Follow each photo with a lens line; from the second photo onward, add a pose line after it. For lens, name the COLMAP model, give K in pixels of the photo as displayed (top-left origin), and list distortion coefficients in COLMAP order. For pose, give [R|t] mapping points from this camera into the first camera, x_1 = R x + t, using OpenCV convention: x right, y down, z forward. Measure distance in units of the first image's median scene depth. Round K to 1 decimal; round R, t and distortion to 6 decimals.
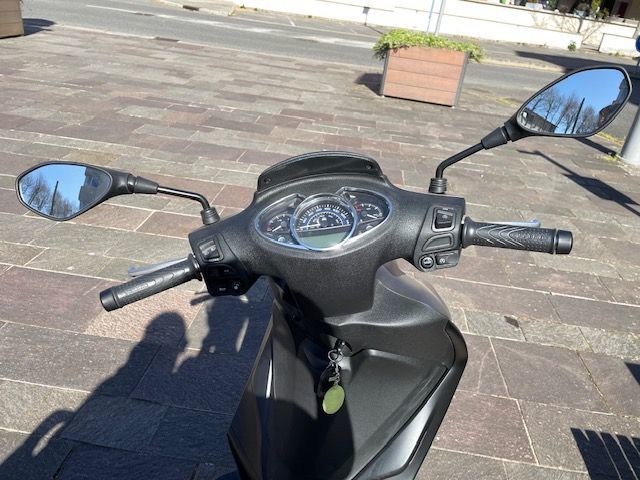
lens RADIAL K [[474.7, 0, 320.0], [0, 474.7, 240.0], [0, 0, 1]] dist [0.026927, -0.056062]
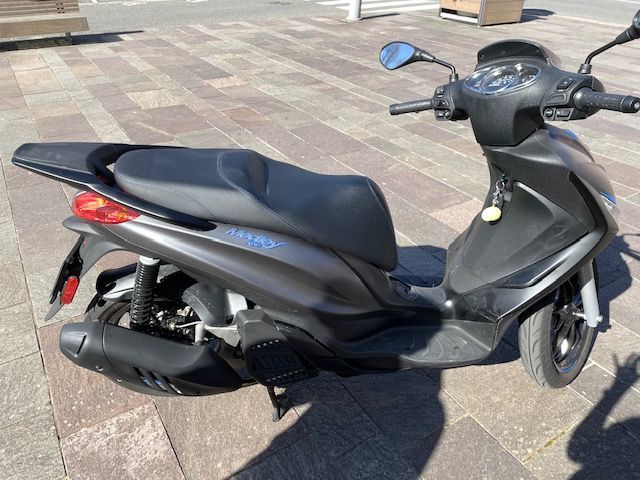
lens RADIAL K [[474.7, 0, 320.0], [0, 474.7, 240.0], [0, 0, 1]] dist [0.026927, -0.056062]
pose [[0.608632, 0.323492, -0.724513, 0.938089], [-0.317383, 0.936140, 0.151363, 0.398635], [0.727210, 0.137824, 0.672436, -0.483627]]
